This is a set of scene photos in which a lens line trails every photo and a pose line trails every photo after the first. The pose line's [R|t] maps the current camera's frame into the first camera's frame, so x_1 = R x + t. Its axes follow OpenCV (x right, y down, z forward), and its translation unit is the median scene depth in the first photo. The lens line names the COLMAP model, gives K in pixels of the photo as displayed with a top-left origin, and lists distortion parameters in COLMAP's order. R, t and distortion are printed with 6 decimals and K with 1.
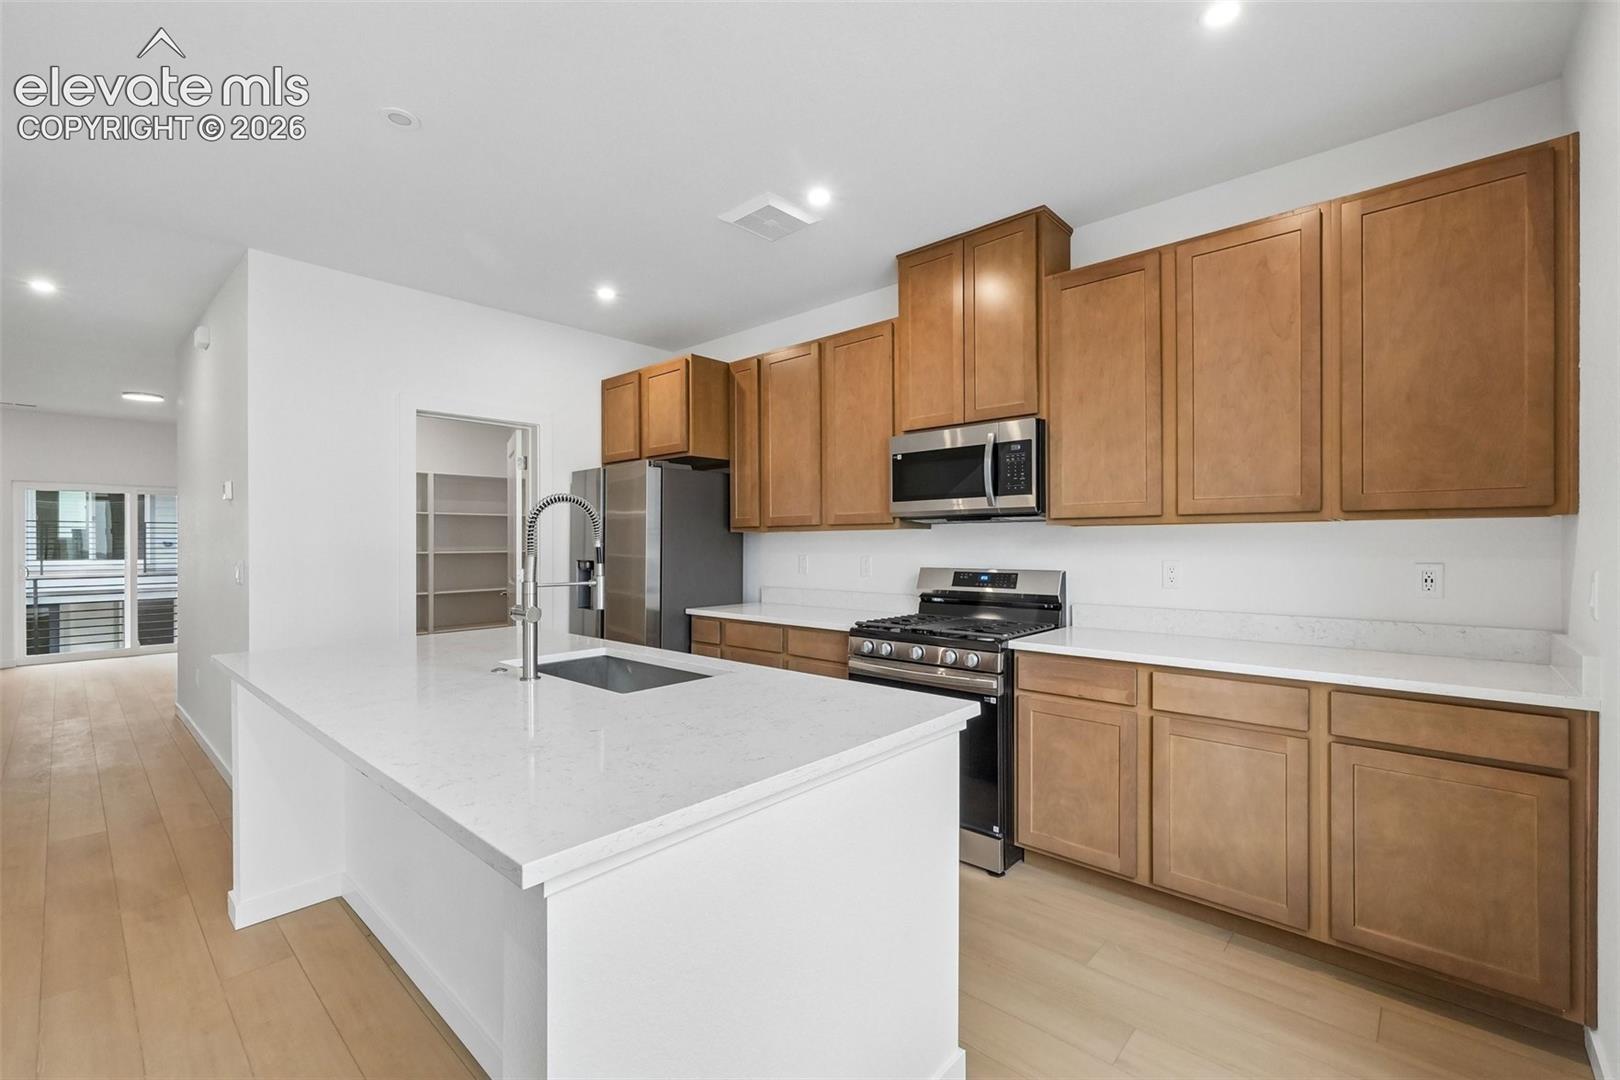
lens RADIAL K [[695.7, 0, 816.3], [0, 695.7, 544.9], [0, 0, 1]] dist [-0.006869, 0.000359]
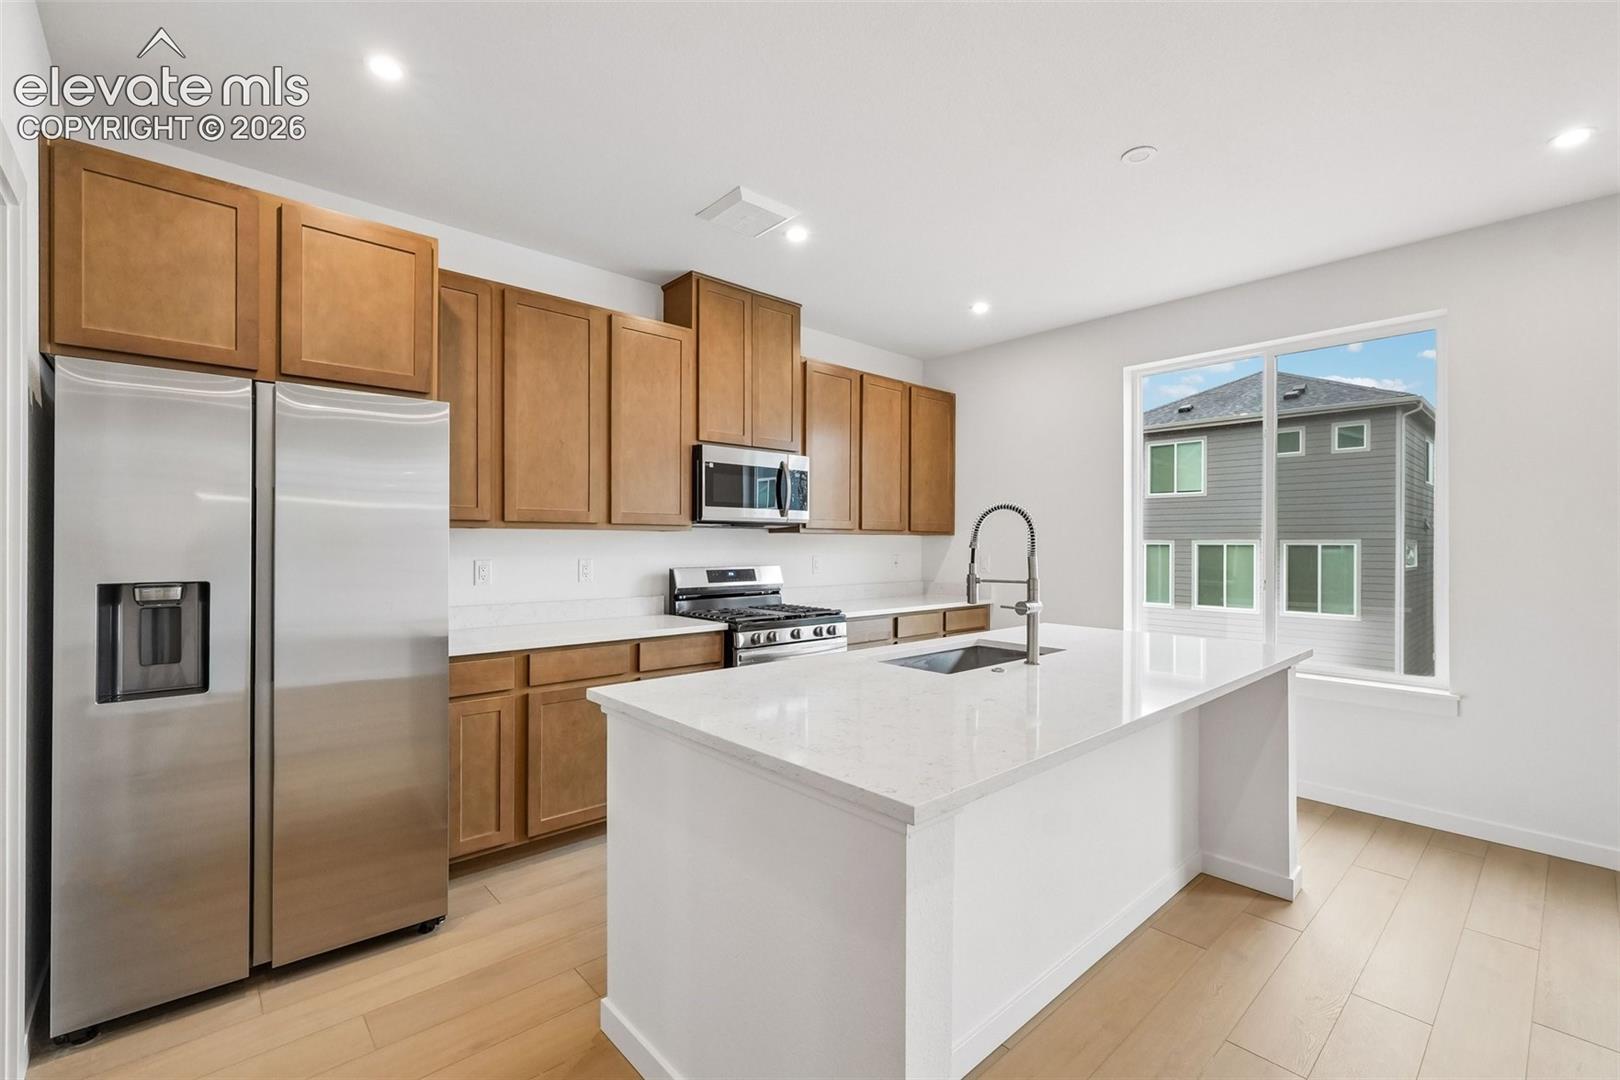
lens RADIAL K [[695.7, 0, 816.3], [0, 695.7, 544.9], [0, 0, 1]] dist [-0.006869, 0.000359]
pose [[0.092264, 0.003155, 0.995730, -0.954134], [-0.001799, 0.999994, -0.003002, 0.000447], [-0.995733, -0.001514, 0.092269, 0.749167]]
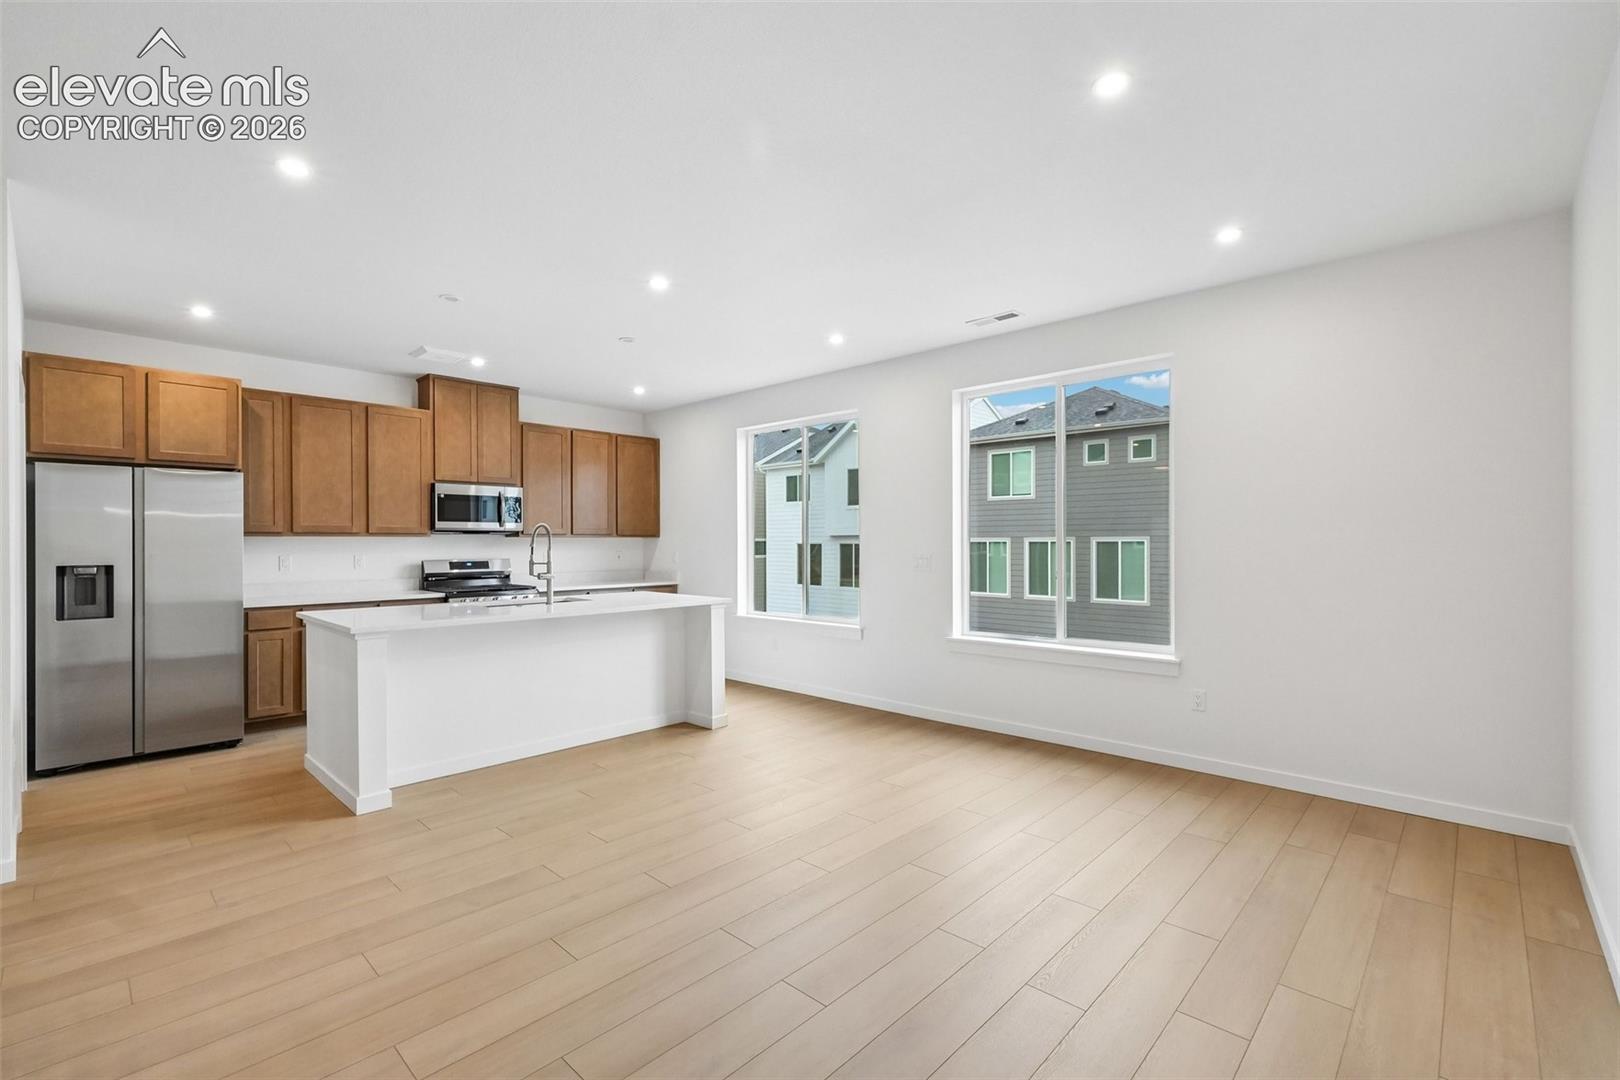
lens RADIAL K [[707.6, 0, 810.6], [0, 707.6, 544.4], [0, 0, 1]] dist [-0.001563, -0.000042]
pose [[0.017270, 0.001080, 0.999850, -1.644070], [0.004472, 0.999989, -0.001158, 0.001030], [-0.999841, 0.004492, 0.017265, 0.057607]]
